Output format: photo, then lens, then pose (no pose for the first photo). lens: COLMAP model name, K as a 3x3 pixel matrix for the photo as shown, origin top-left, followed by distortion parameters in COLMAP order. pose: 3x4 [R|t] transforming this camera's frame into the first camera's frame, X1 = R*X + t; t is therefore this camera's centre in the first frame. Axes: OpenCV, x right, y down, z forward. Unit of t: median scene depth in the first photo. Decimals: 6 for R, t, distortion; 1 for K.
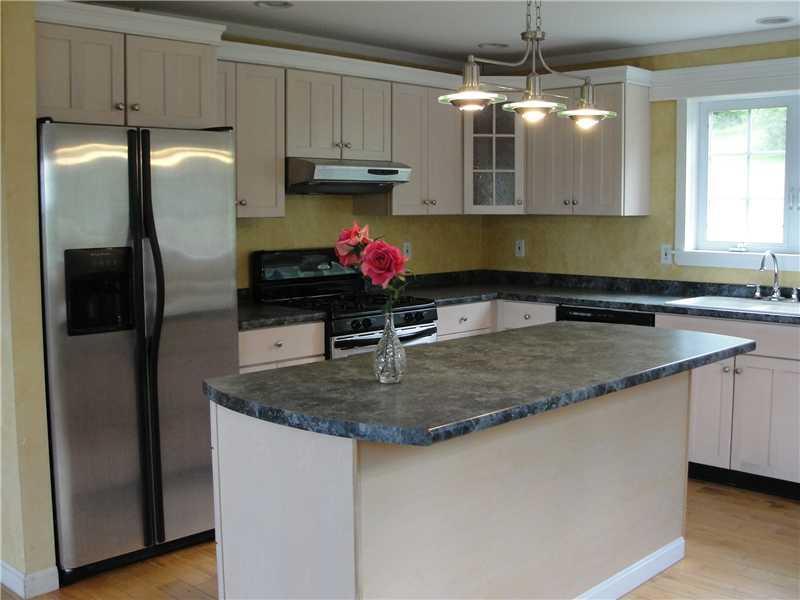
lens RADIAL K [[905.1, 0, 400.0], [0, 905.1, 300.0], [0, 0, 1]] dist [-0.236554, 0.323275]
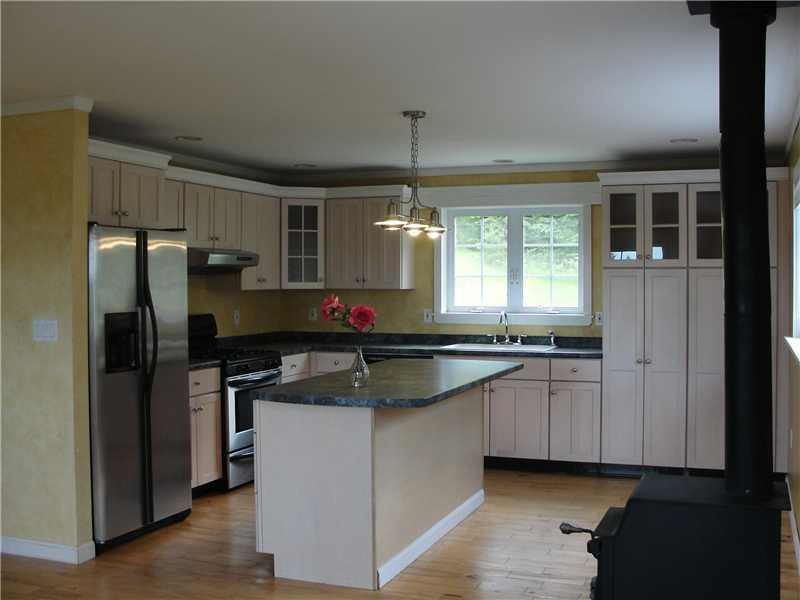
lens RADIAL K [[905.1, 0, 400.0], [0, 905.1, 300.0], [0, 0, 1]] dist [-0.236554, 0.323275]
pose [[0.920901, -0.006194, 0.389746, -0.347586], [0.037707, 0.996600, -0.073257, 0.031367], [-0.387967, 0.082159, 0.918004, -0.358848]]
